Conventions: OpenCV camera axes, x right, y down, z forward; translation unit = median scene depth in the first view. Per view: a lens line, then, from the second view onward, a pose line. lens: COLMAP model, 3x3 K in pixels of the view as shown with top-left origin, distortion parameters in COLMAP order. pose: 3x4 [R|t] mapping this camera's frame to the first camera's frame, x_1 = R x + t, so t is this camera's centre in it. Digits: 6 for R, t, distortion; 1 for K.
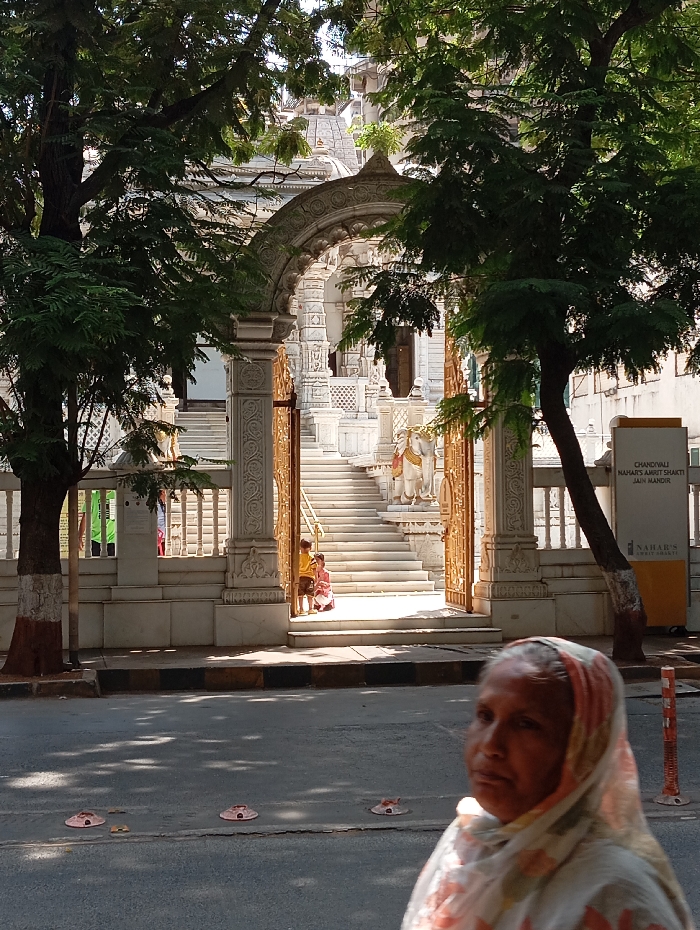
lens RADIAL K [[1507.0, 0, 350.0], [0, 1507.0, 465.0], [0, 0, 1]] dist [0.025843, 0.074490]
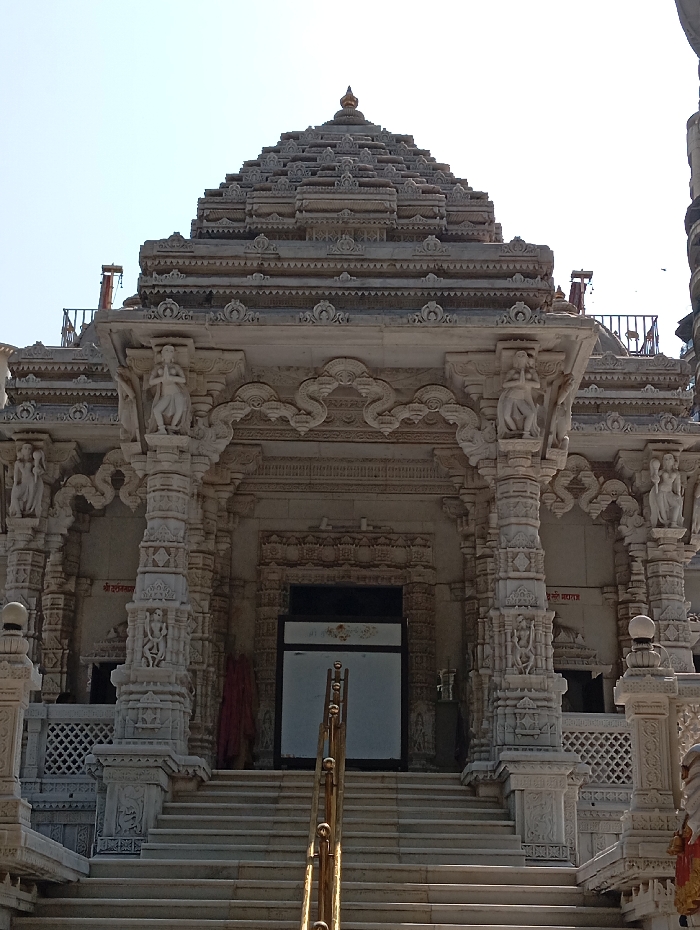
lens RADIAL K [[1507.0, 0, 350.0], [0, 1507.0, 465.0], [0, 0, 1]] dist [0.025843, 0.074490]
pose [[0.972339, -0.050917, -0.227958, 0.032128], [-0.019063, 0.955396, -0.294712, 0.010650], [0.232796, 0.290905, 0.927998, 0.559358]]
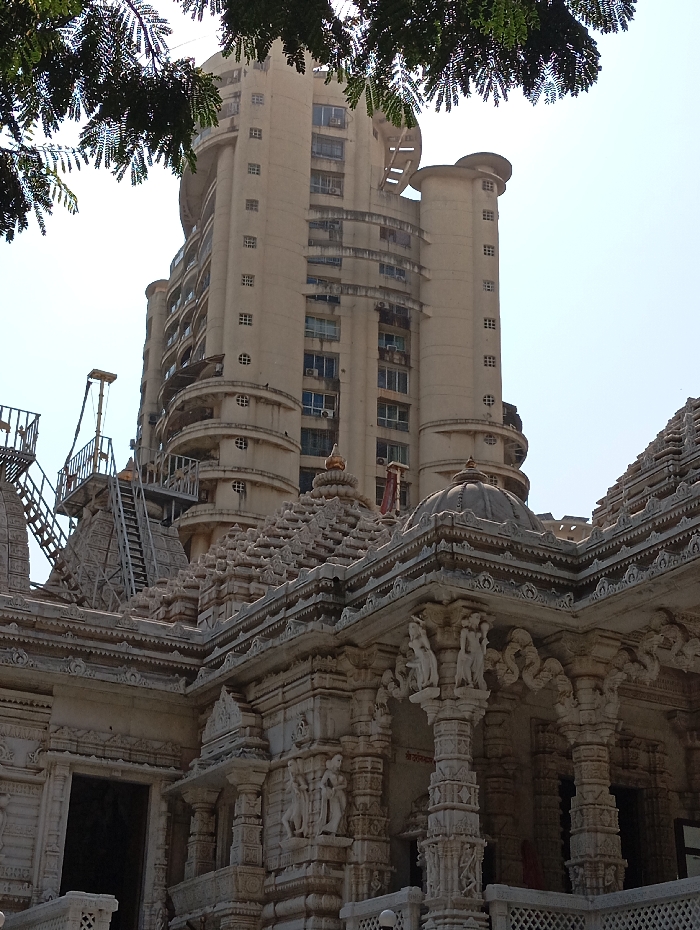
lens RADIAL K [[1507.0, 0, 350.0], [0, 1507.0, 465.0], [0, 0, 1]] dist [0.025843, 0.074490]
pose [[0.957615, 0.147486, 0.247431, -0.282656], [-0.040702, 0.919641, -0.390644, 0.009412], [-0.285163, 0.364016, 0.886665, 0.552663]]
